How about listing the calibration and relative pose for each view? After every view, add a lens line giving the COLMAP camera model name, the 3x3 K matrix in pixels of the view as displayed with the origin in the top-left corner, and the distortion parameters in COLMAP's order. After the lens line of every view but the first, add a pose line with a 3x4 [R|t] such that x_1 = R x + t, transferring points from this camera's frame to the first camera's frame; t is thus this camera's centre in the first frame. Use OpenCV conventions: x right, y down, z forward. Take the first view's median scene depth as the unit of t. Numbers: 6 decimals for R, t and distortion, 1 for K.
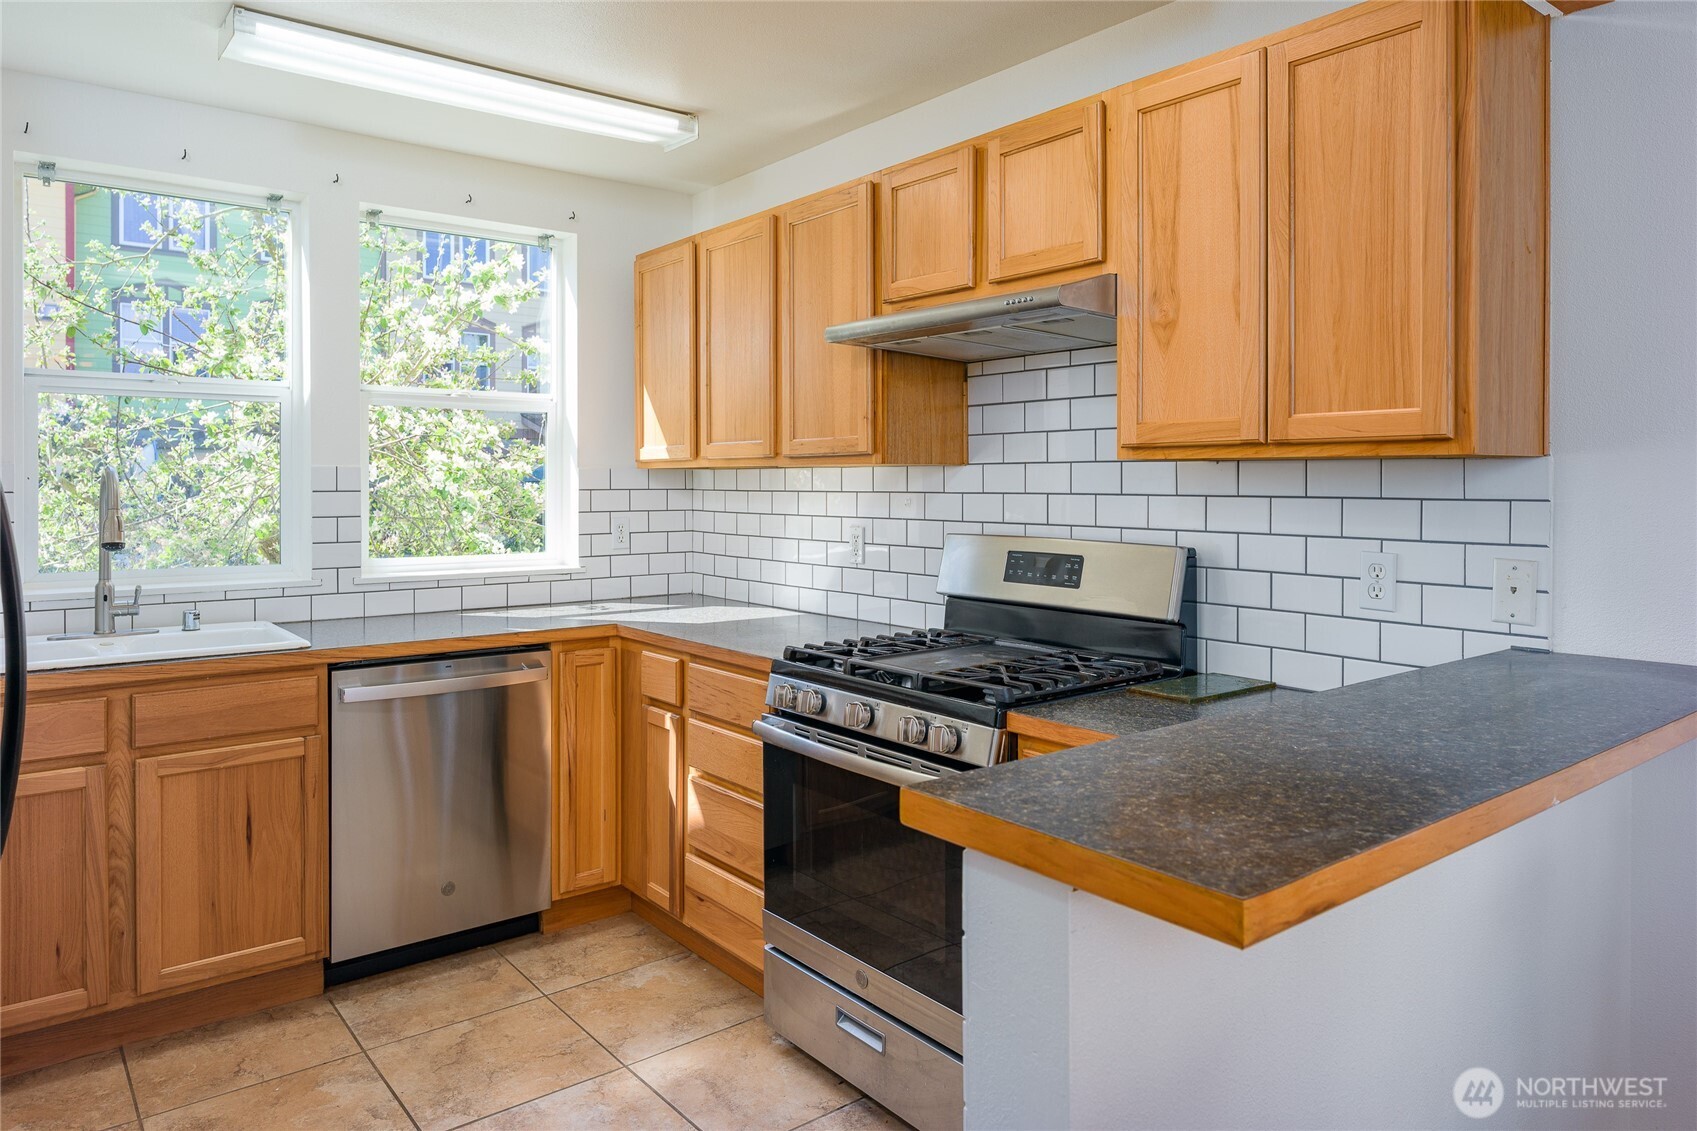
lens RADIAL K [[1113.3, 0, 833.9], [0, 1113.3, 484.4], [0, 0, 1]] dist [0.000941, -0.001702]
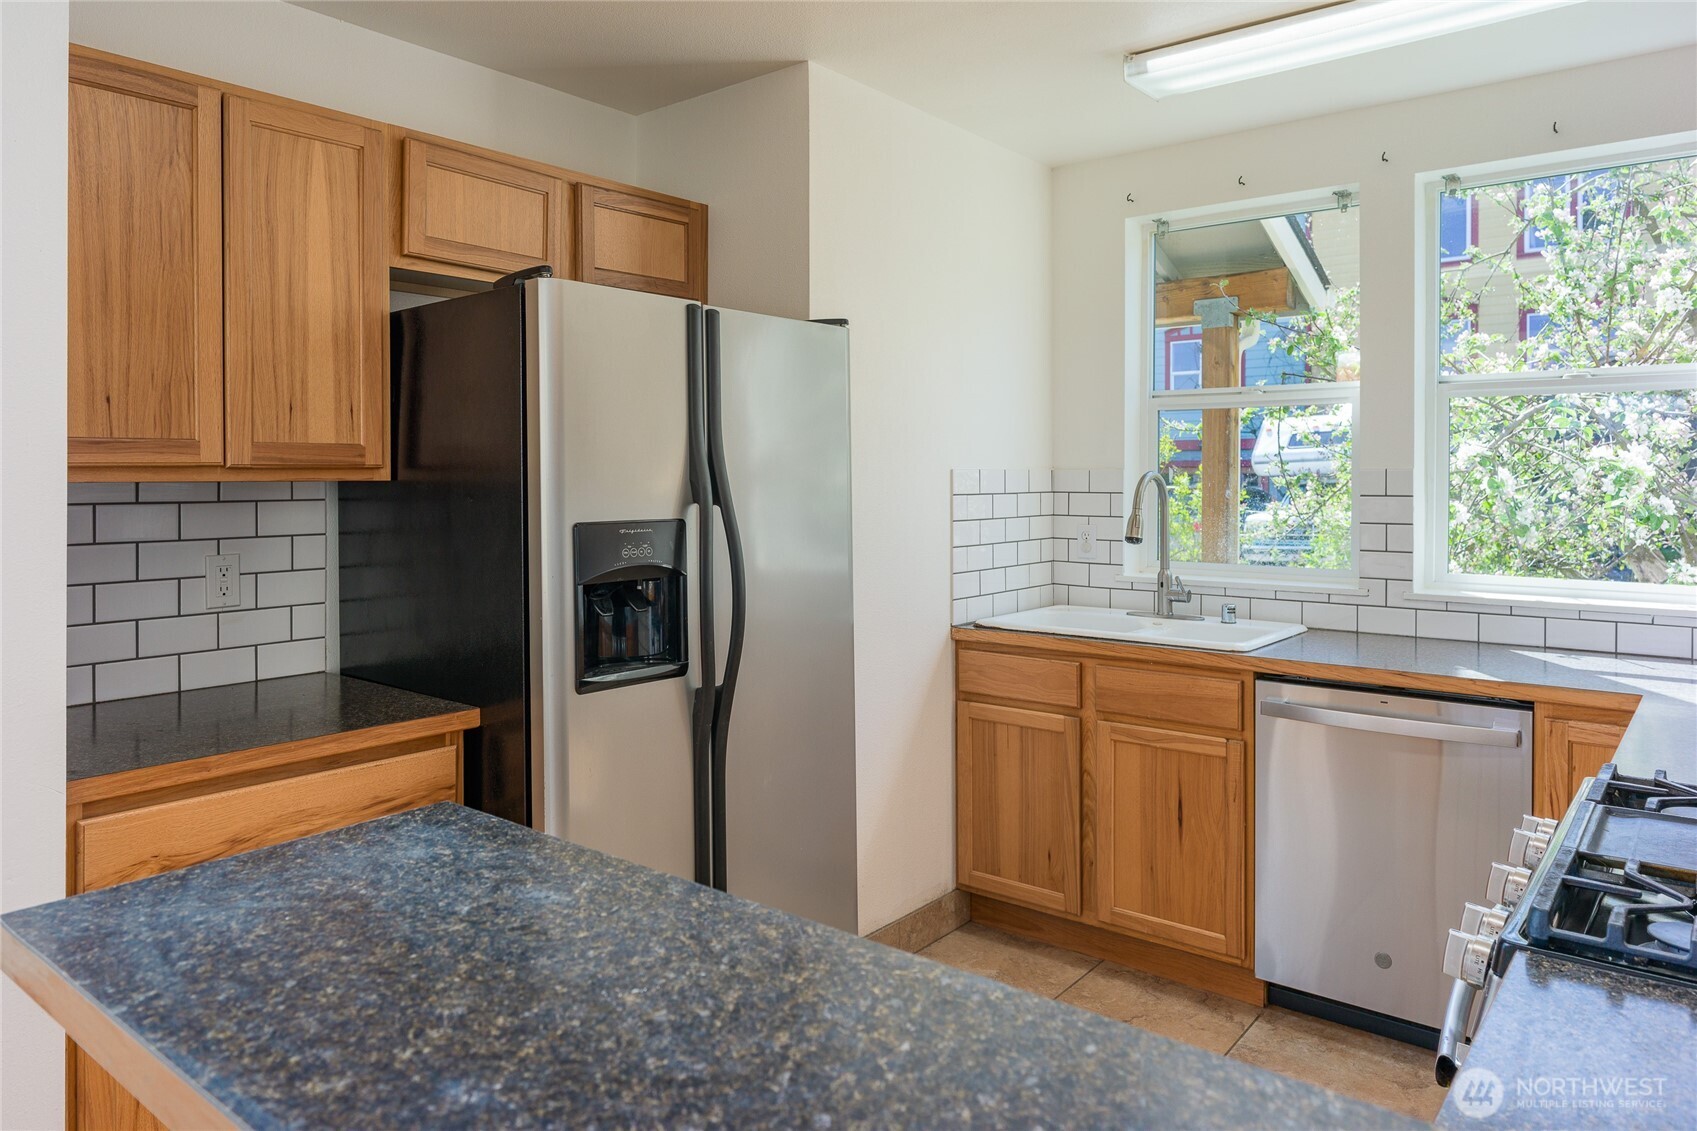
lens RADIAL K [[1113.3, 0, 833.9], [0, 1113.3, 484.4], [0, 0, 1]] dist [0.000941, -0.001702]
pose [[0.221357, 0.005061, -0.975180, 0.434661], [-0.002632, 0.999986, 0.004592, -0.007987], [0.975189, 0.001550, 0.221368, 0.433478]]
